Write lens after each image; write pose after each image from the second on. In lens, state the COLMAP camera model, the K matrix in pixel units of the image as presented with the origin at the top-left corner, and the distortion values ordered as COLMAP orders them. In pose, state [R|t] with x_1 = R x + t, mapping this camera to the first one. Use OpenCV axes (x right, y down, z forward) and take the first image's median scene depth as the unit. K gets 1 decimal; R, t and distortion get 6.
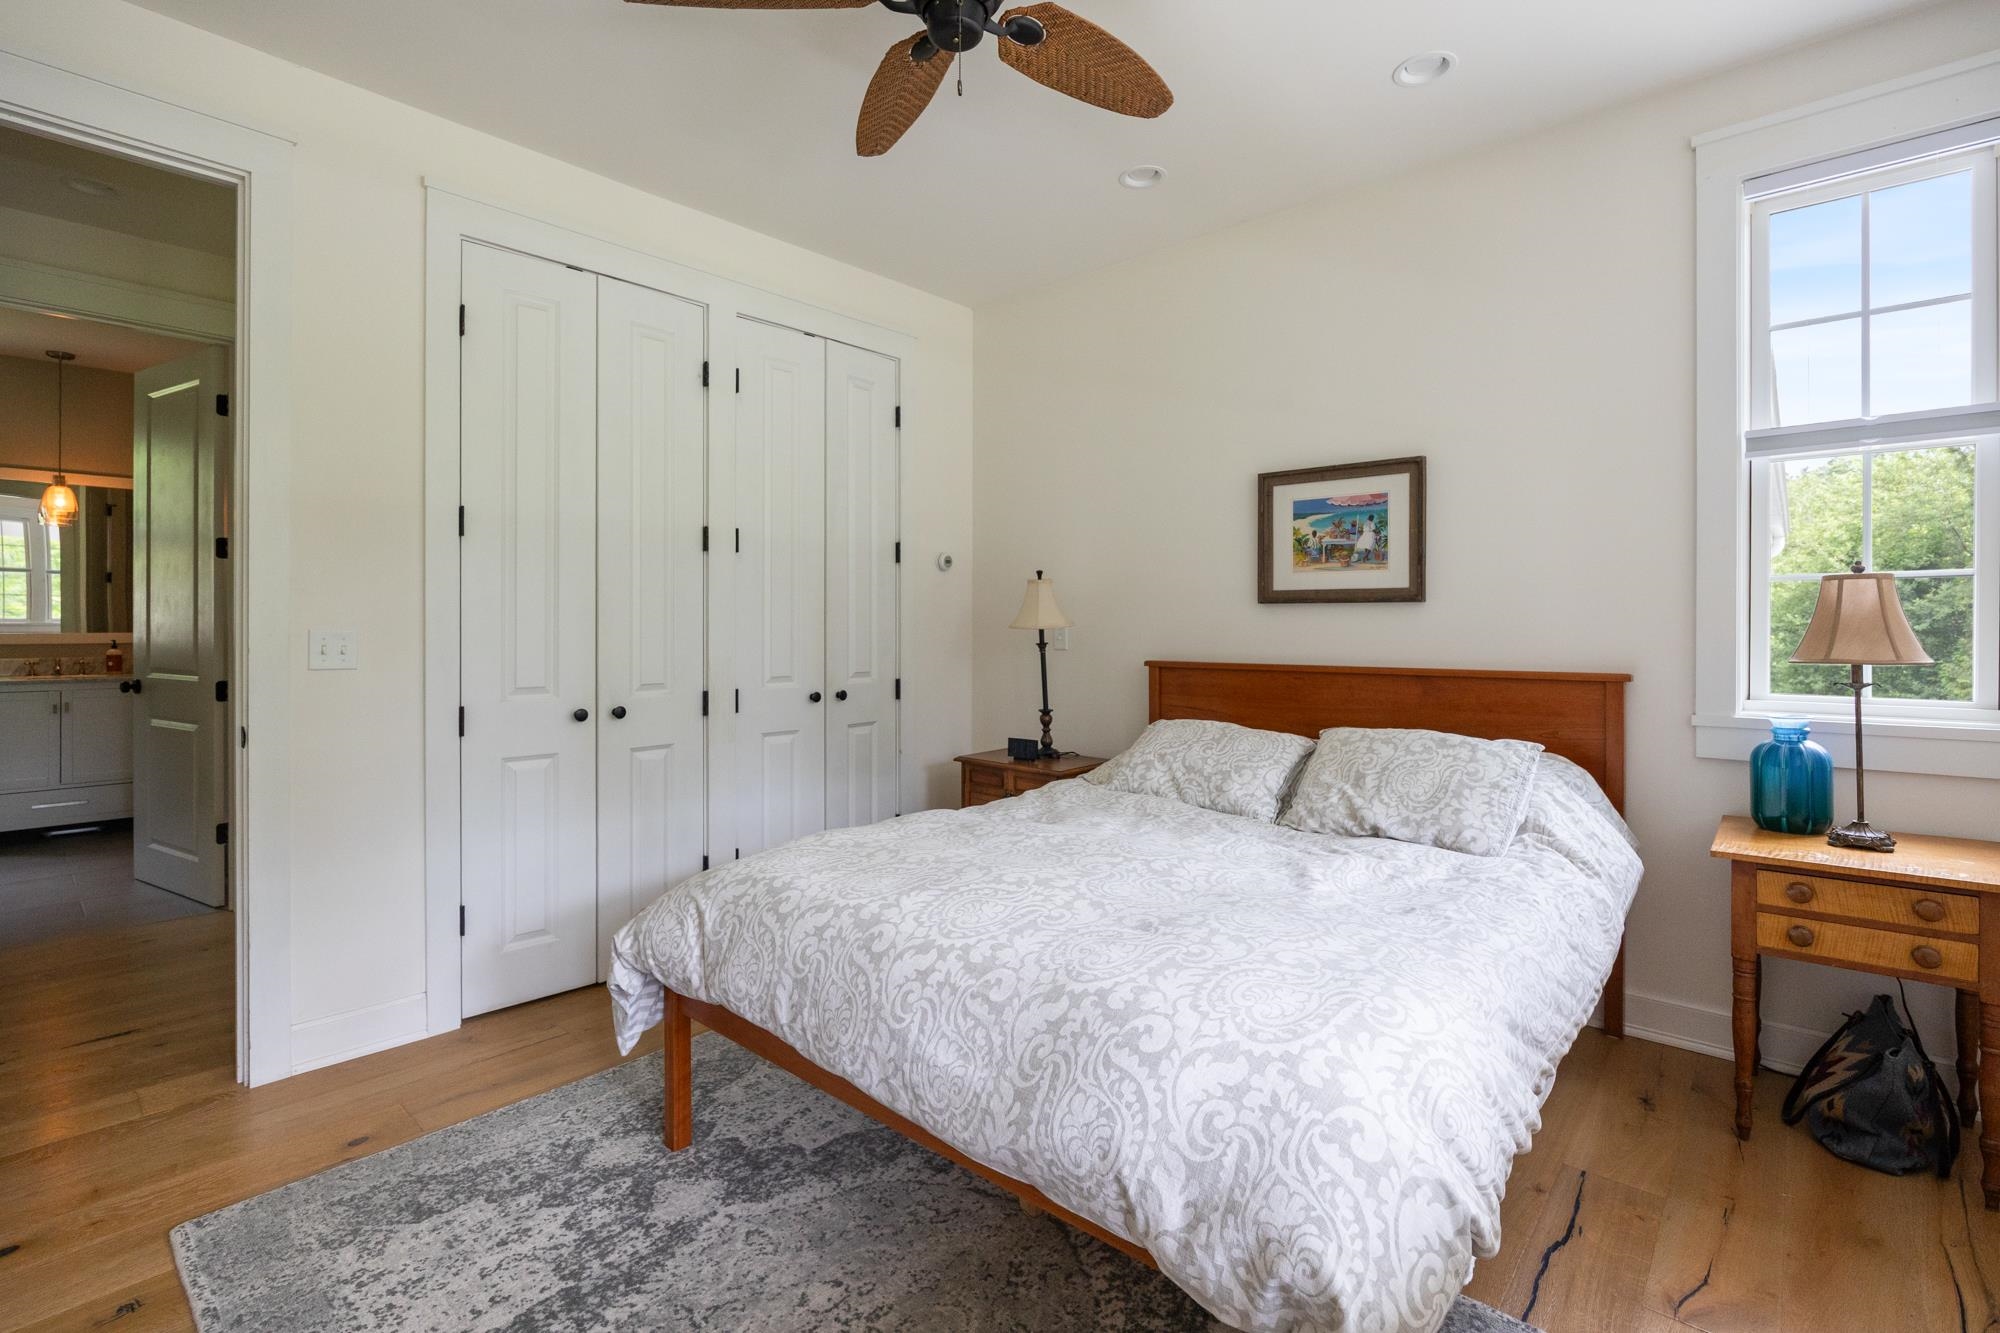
lens RADIAL K [[904.3, 0, 980.4], [0, 904.3, 627.2], [0, 0, 1]] dist [-0.004749, -0.000528]
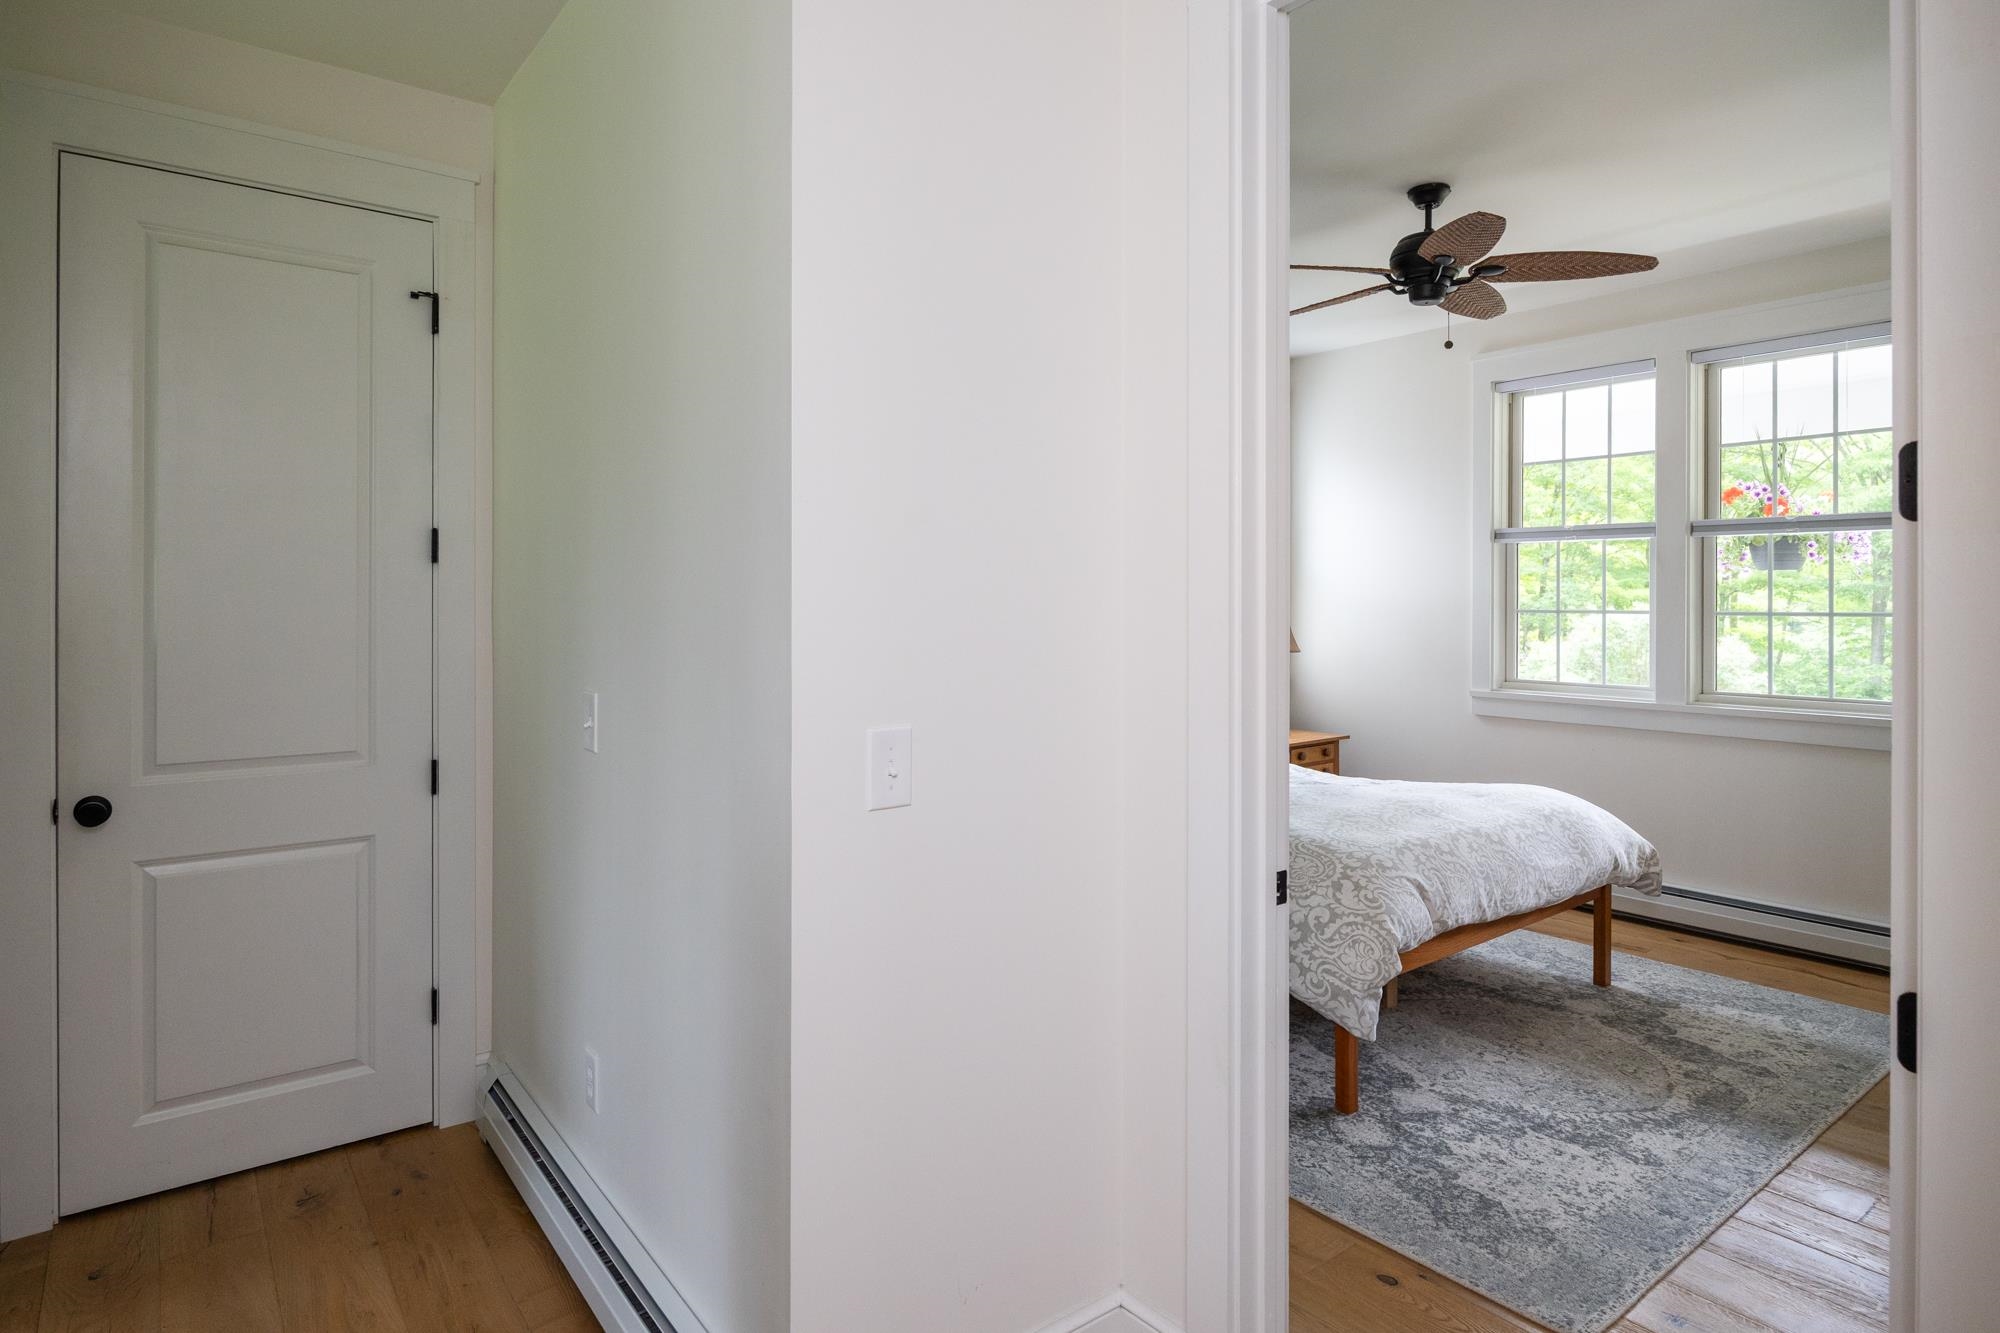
lens RADIAL K [[1118.6, 0, 995.9], [0, 1118.6, 594.4], [0, 0, 1]] dist [-0.009498, 0.005193]
pose [[0.170722, 0.003602, 0.985313, -1.972544], [0.002027, 0.999990, -0.004007, -0.095190], [-0.985317, 0.002681, 0.170713, 1.286804]]
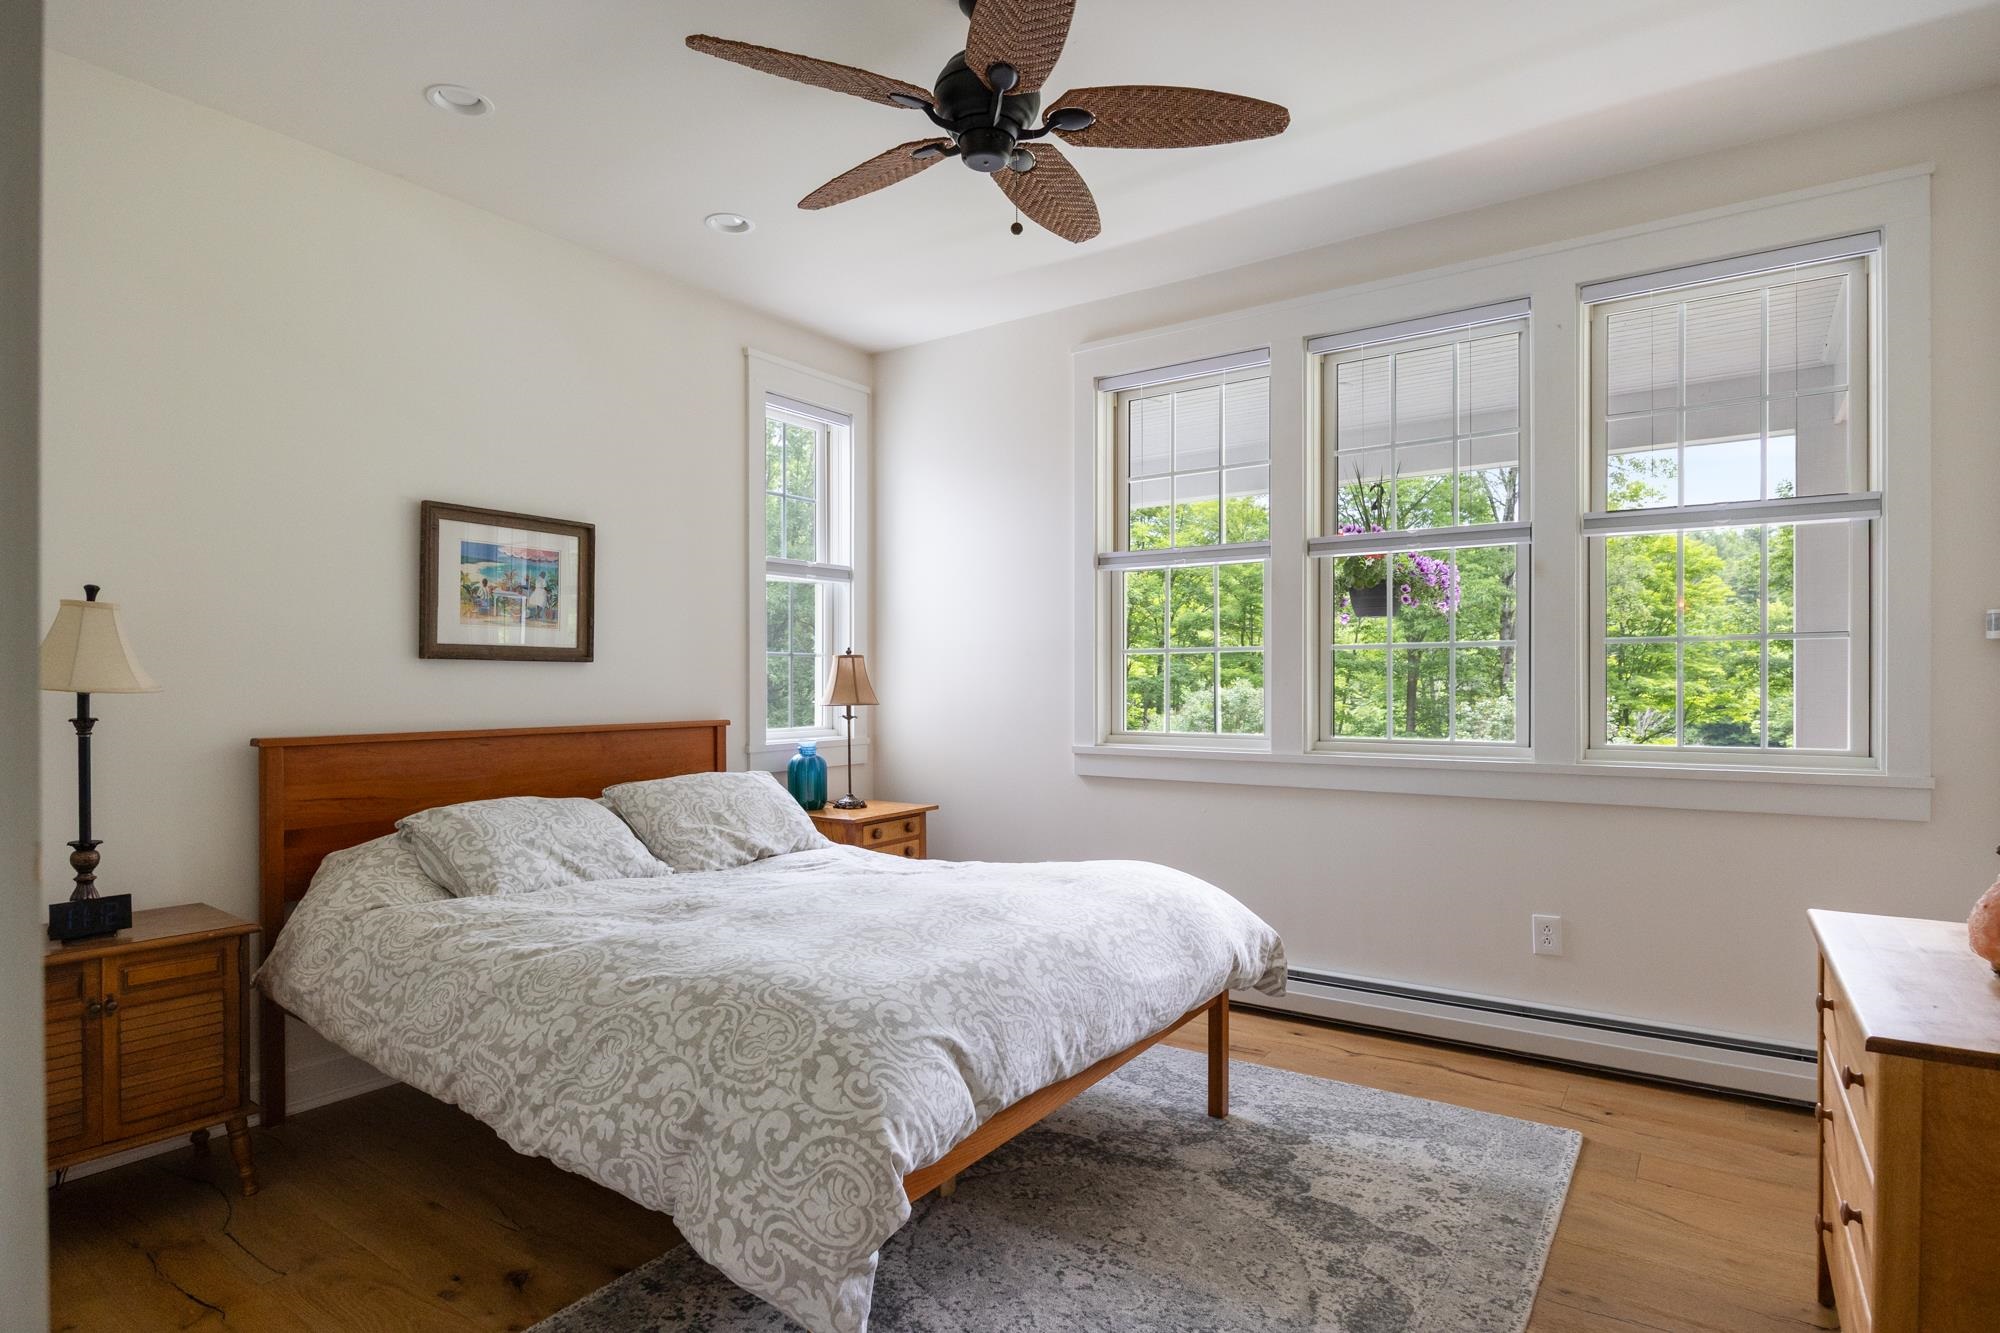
lens RADIAL K [[1054.7, 0, 995.4], [0, 1054.7, 681.8], [0, 0, 1]] dist [-0.006851, -0.002469]
pose [[-0.128156, 0.001453, 0.991753, -1.209079], [0.006792, 0.999977, -0.000587, -0.001216], [-0.991731, 0.006661, -0.128163, 1.044223]]
